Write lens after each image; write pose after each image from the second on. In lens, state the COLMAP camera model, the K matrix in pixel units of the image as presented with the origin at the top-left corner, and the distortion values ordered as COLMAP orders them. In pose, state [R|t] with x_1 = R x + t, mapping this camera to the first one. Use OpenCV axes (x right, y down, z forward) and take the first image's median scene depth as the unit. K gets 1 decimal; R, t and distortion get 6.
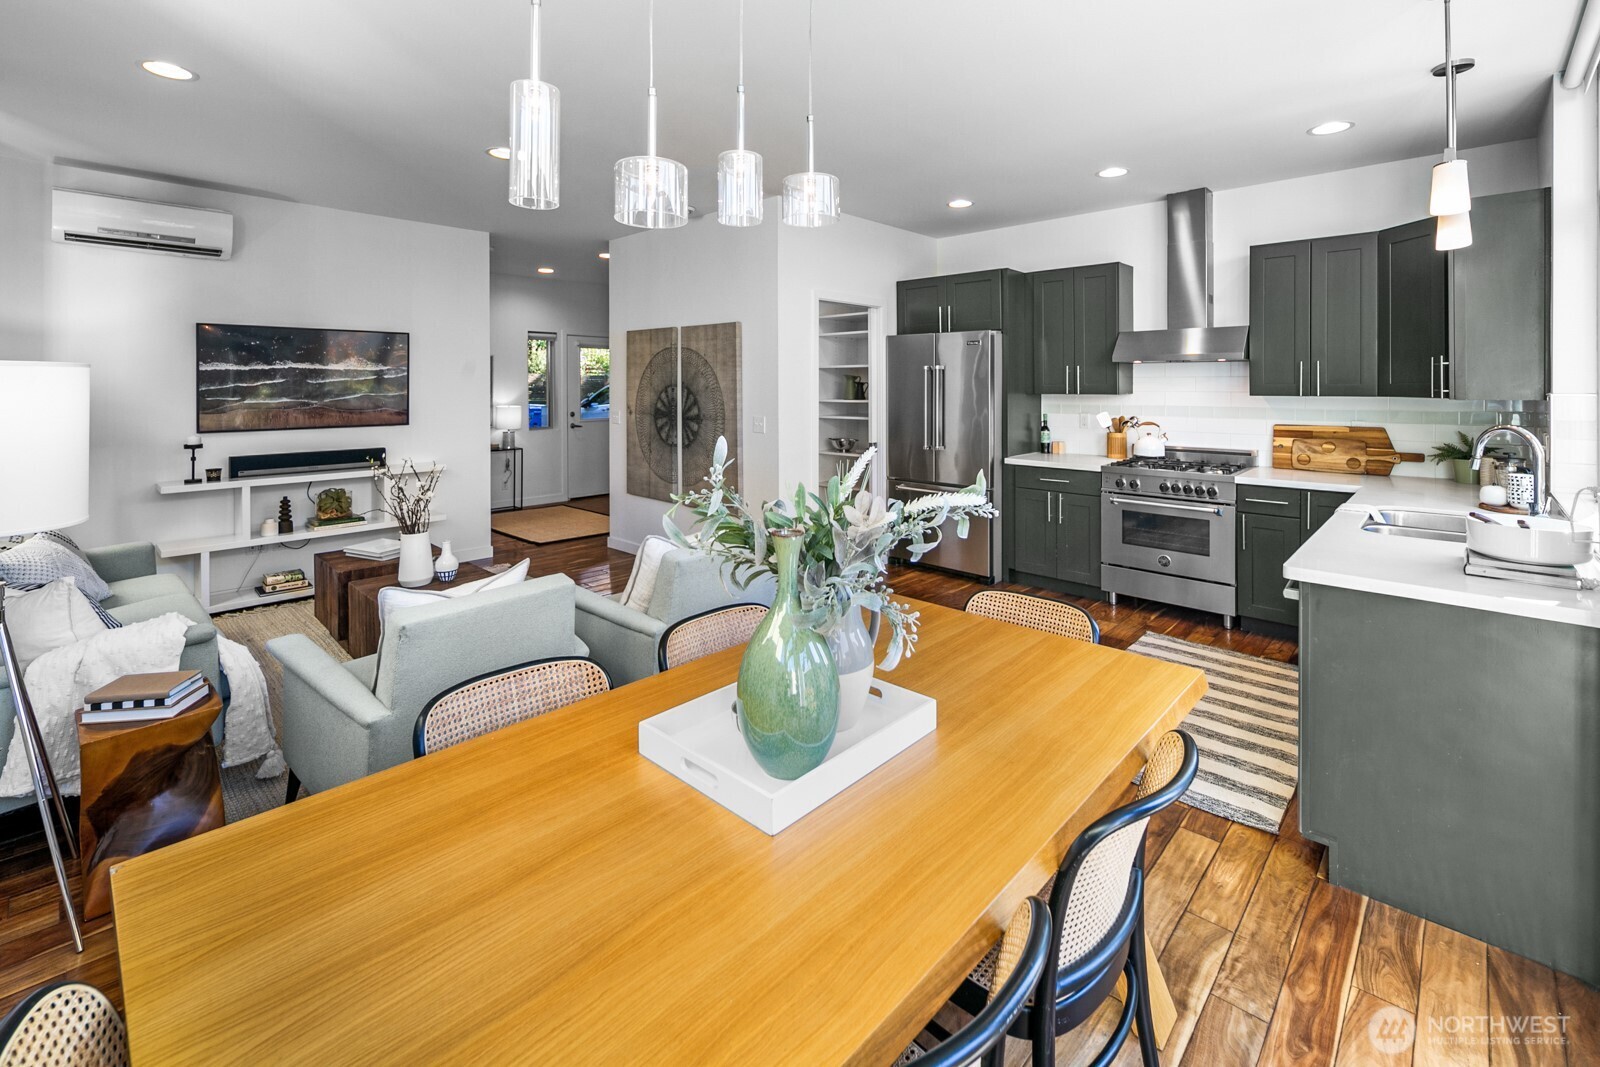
lens RADIAL K [[704.6, 0, 809.5], [0, 704.6, 388.0], [0, 0, 1]] dist [-0.003519, -0.001153]
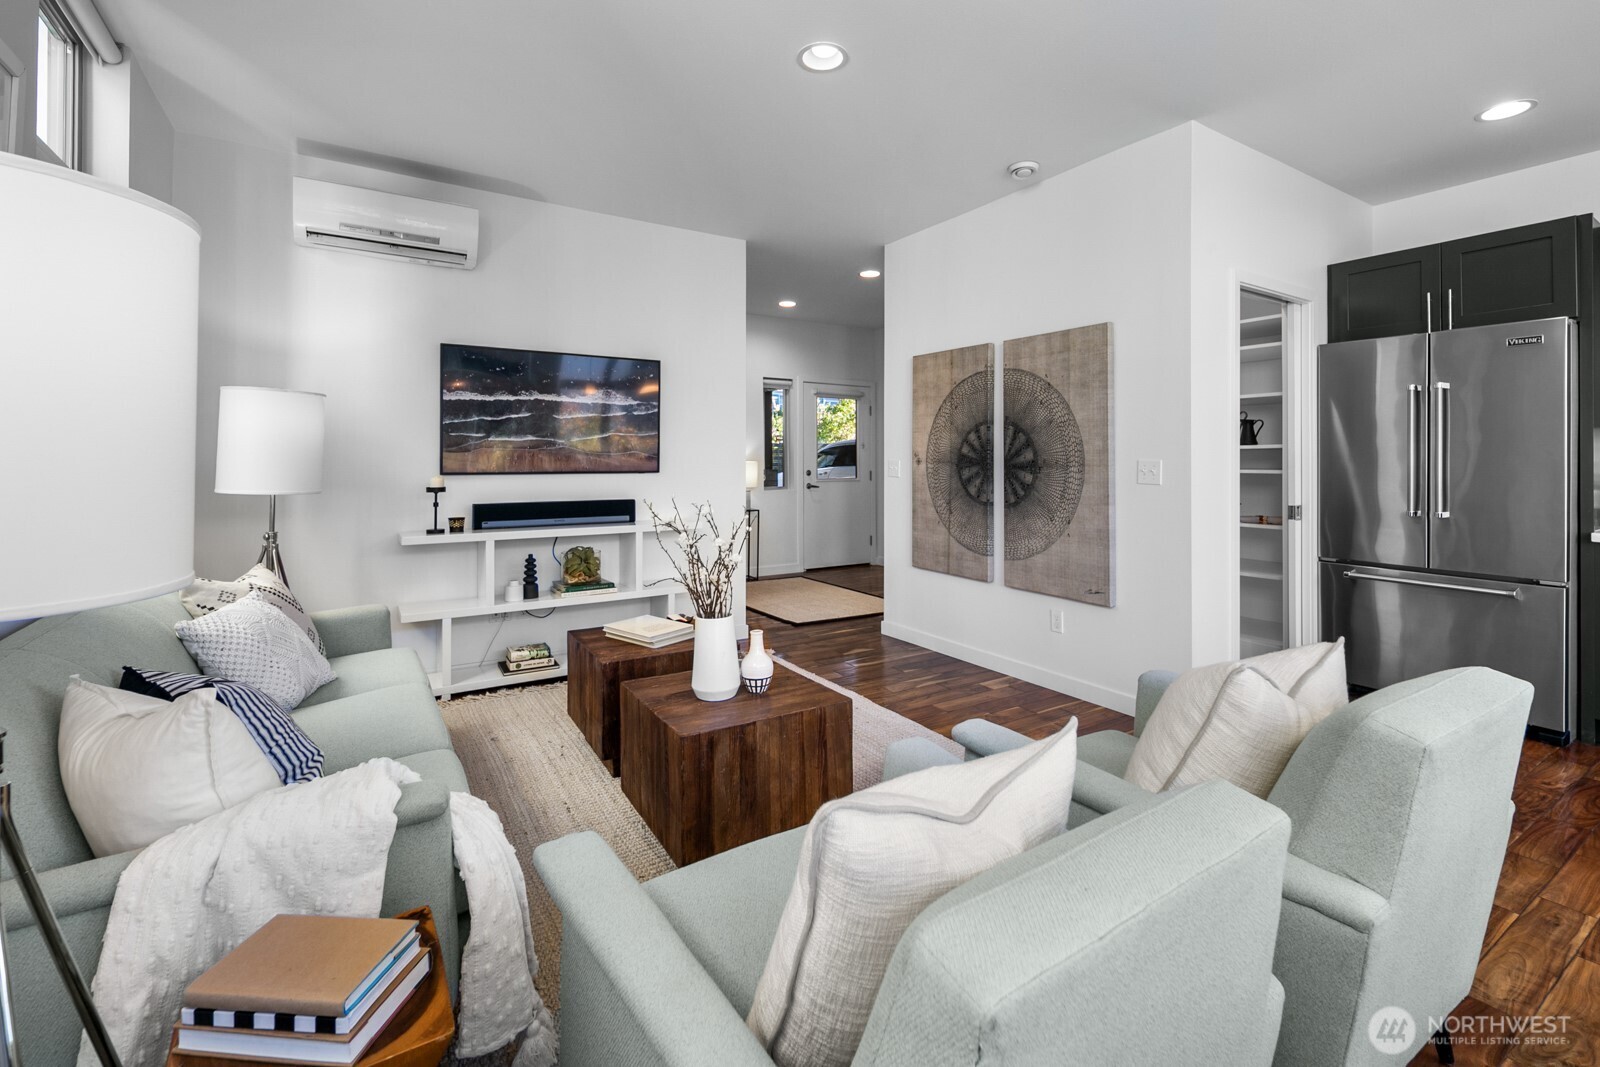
lens RADIAL K [[704.6, 0, 802.7], [0, 704.6, 459.4], [0, 0, 1]] dist [-0.003519, -0.001153]
pose [[0.968000, 0.002721, -0.250934, -0.223167], [-0.004052, 0.999980, -0.004789, 0.044585], [0.250916, 0.005653, 0.967992, 0.271607]]
